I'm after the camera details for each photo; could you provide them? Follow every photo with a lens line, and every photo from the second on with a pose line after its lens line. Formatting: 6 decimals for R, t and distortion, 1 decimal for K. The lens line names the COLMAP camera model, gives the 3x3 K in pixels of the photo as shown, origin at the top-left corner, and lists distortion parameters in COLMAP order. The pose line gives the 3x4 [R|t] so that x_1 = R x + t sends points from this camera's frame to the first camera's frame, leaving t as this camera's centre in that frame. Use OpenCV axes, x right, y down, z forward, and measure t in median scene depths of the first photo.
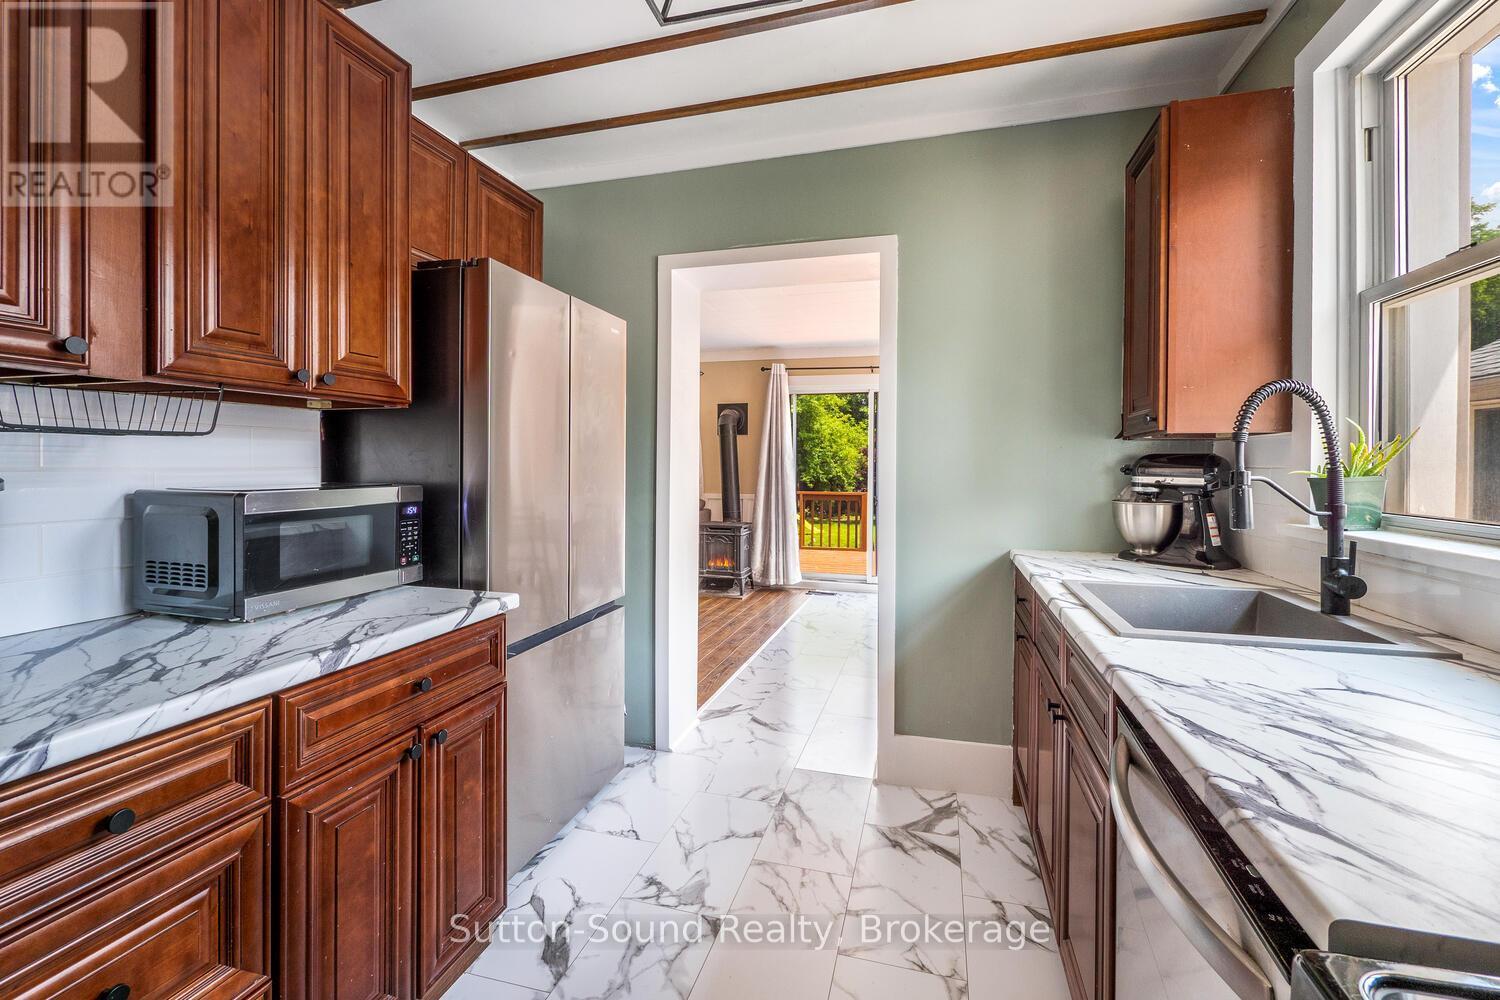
lens RADIAL K [[649.4, 0, 748.3], [0, 649.4, 463.4], [0, 0, 1]] dist [-0.000679, 0.000005]
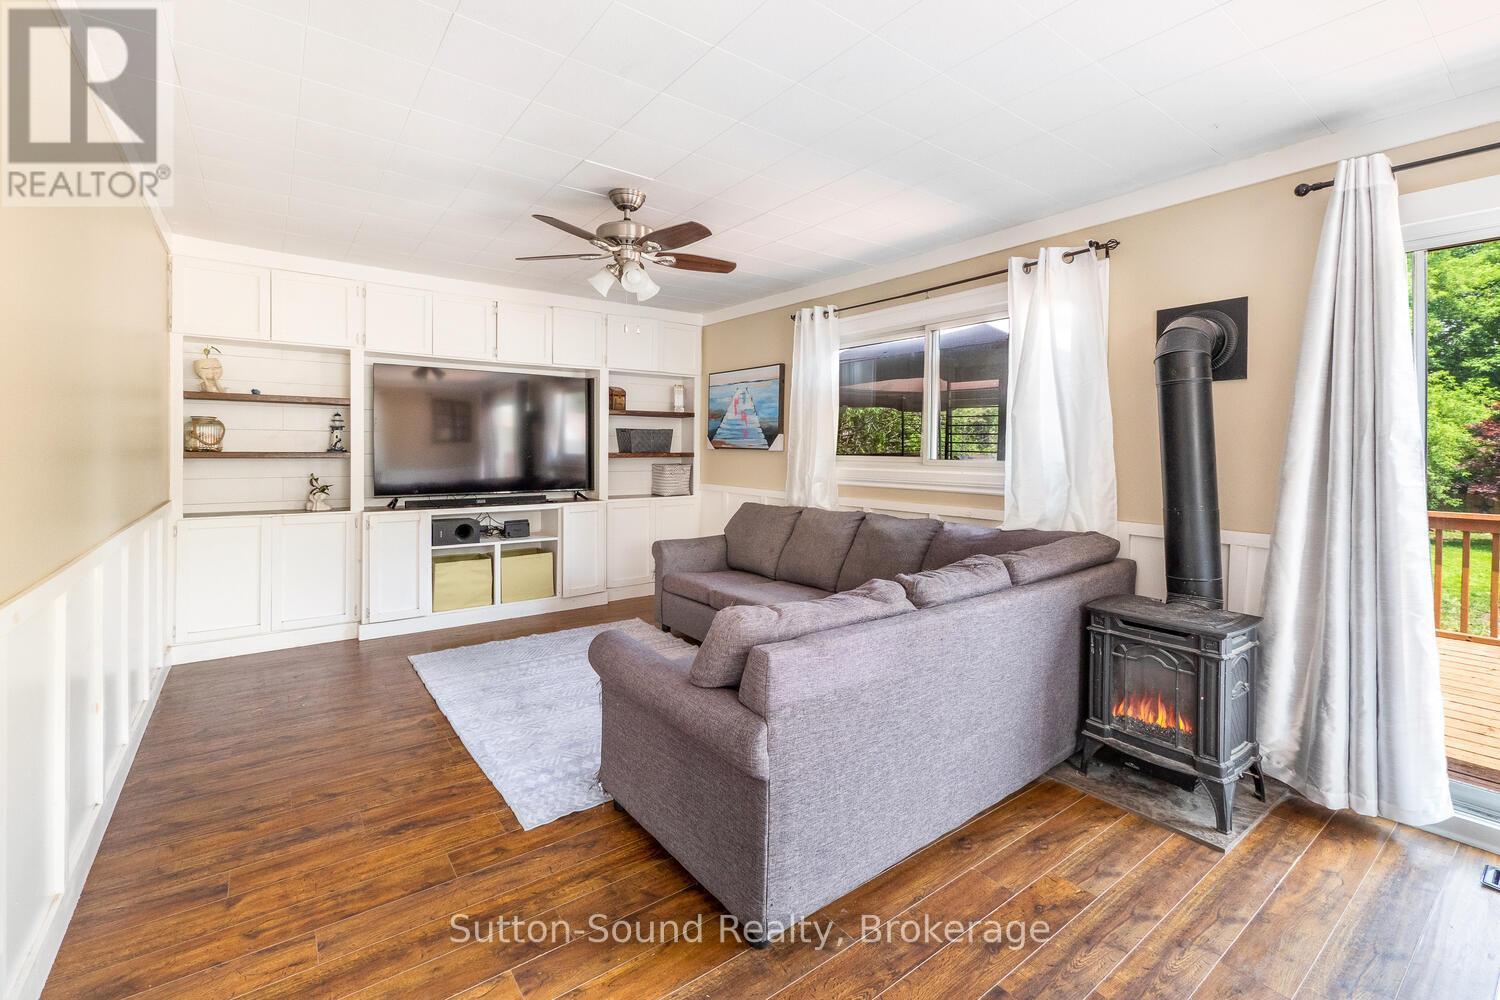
lens RADIAL K [[649.4, 0, 748.3], [0, 649.4, 463.4], [0, 0, 1]] dist [-0.000679, 0.000005]
pose [[0.801359, 0.008714, -0.598121, -0.007934], [0.001780, 0.999855, 0.016951, -0.000049], [0.598181, -0.014649, 0.801227, 0.578347]]
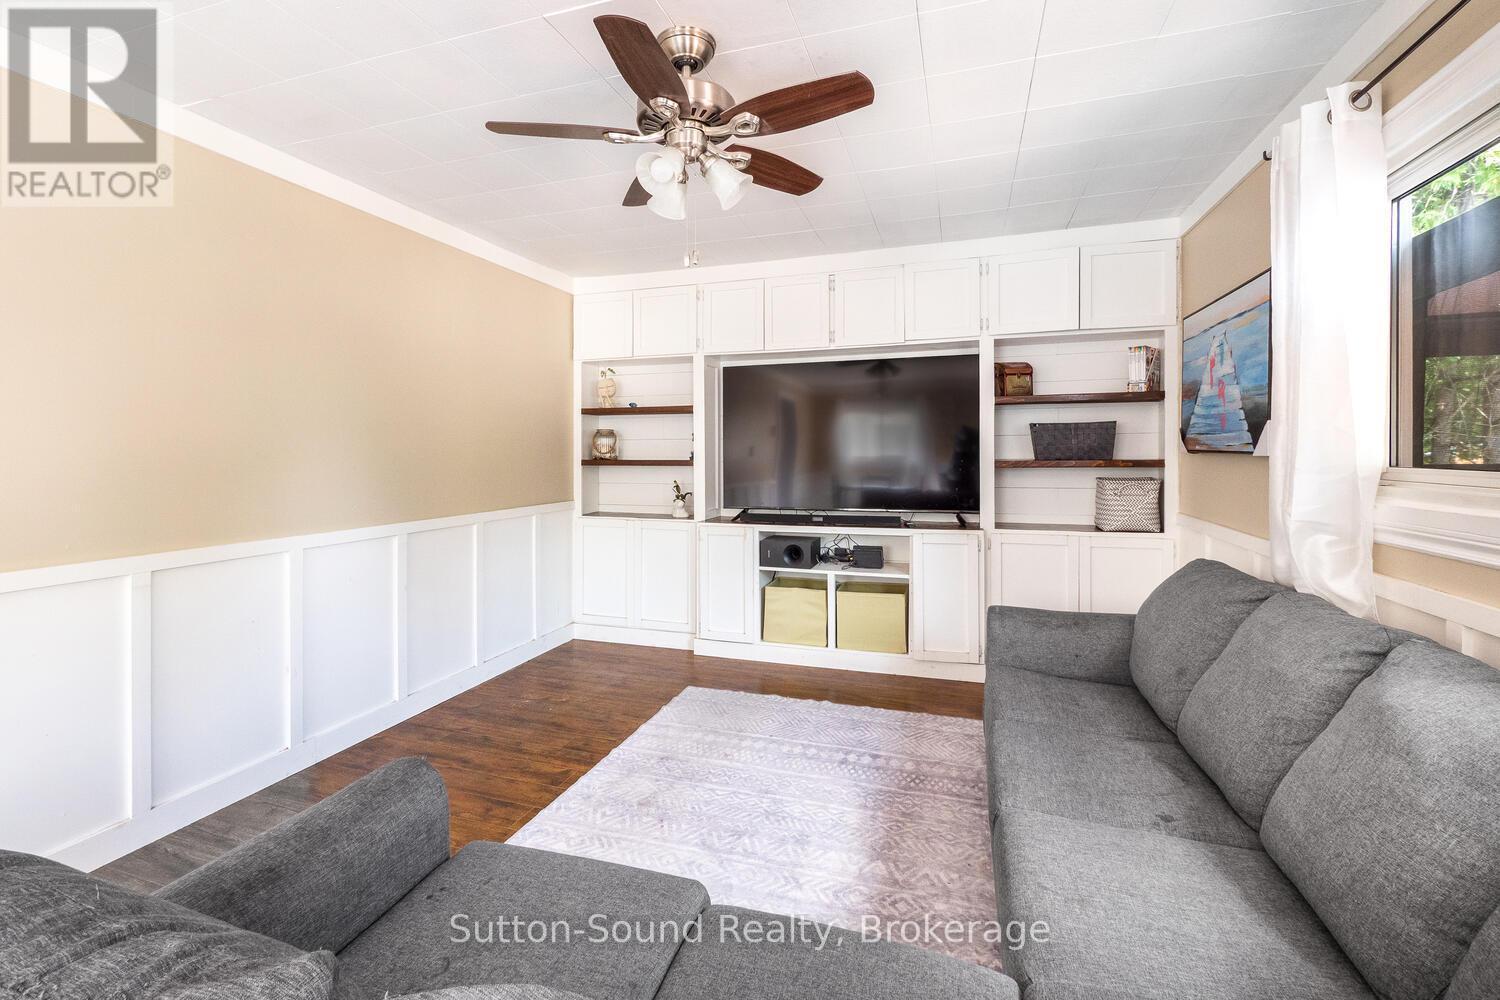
lens RADIAL K [[664.5, 0, 744.3], [0, 664.5, 457.4], [0, 0, 1]] dist [-0.001132, -0.000001]
pose [[-0.037745, -0.003288, -0.999282, -0.061951], [0.003431, 0.999988, -0.003420, -0.001113], [0.999281, -0.003558, -0.037734, 0.925186]]
